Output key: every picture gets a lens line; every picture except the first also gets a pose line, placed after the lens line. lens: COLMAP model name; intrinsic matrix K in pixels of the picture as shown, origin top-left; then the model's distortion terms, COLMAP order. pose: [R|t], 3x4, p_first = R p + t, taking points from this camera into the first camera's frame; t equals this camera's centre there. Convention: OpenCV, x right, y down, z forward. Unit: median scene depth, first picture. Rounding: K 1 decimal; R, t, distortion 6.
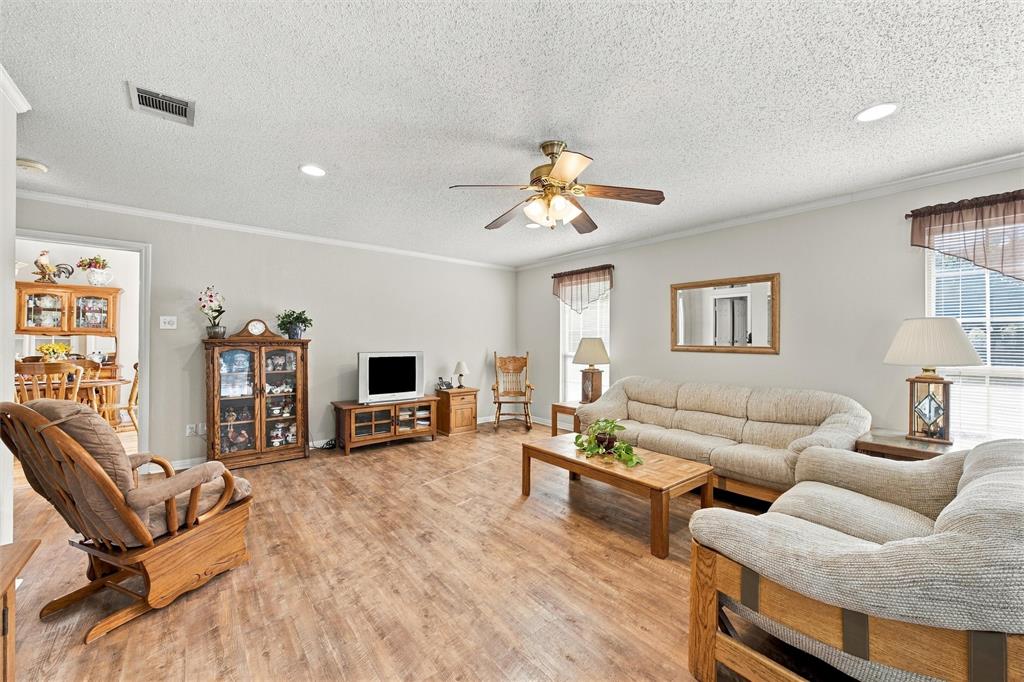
lens RADIAL K [[386.3, 0, 509.8], [0, 386.3, 340.5], [0, 0, 1]] dist [-0.002625, -0.000058]
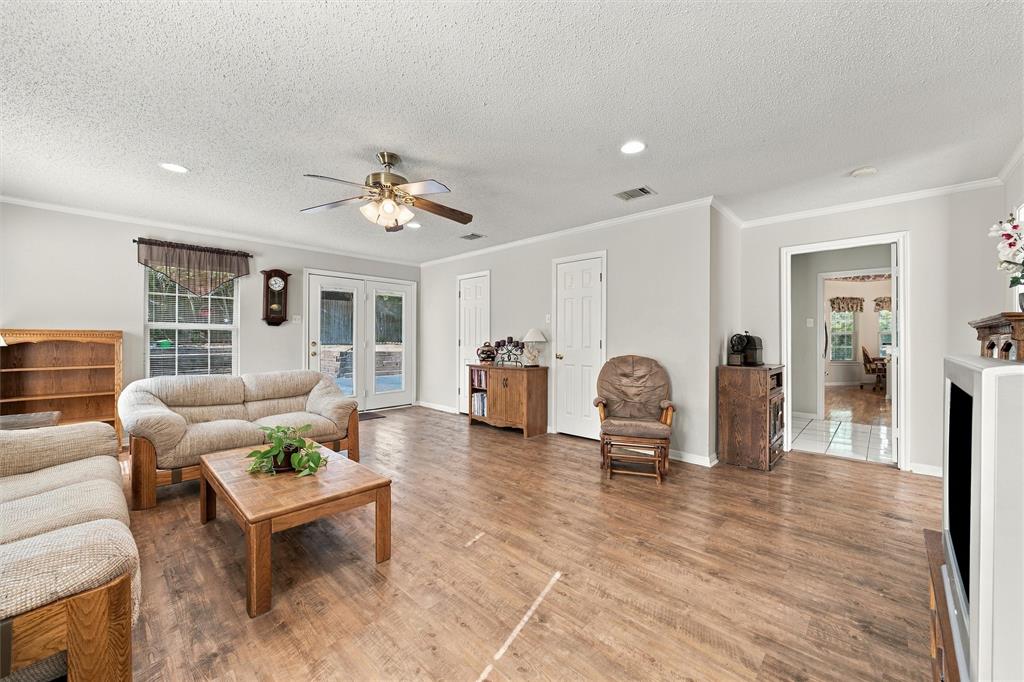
lens RADIAL K [[386.3, 0, 508.7], [0, 386.3, 338.2], [0, 0, 1]] dist [-0.002625, -0.000058]
pose [[-0.991611, -0.007292, -0.129049, -0.080154], [-0.006911, 0.999970, -0.003404, 0.032152], [0.129070, -0.002484, -0.991632, 1.741094]]
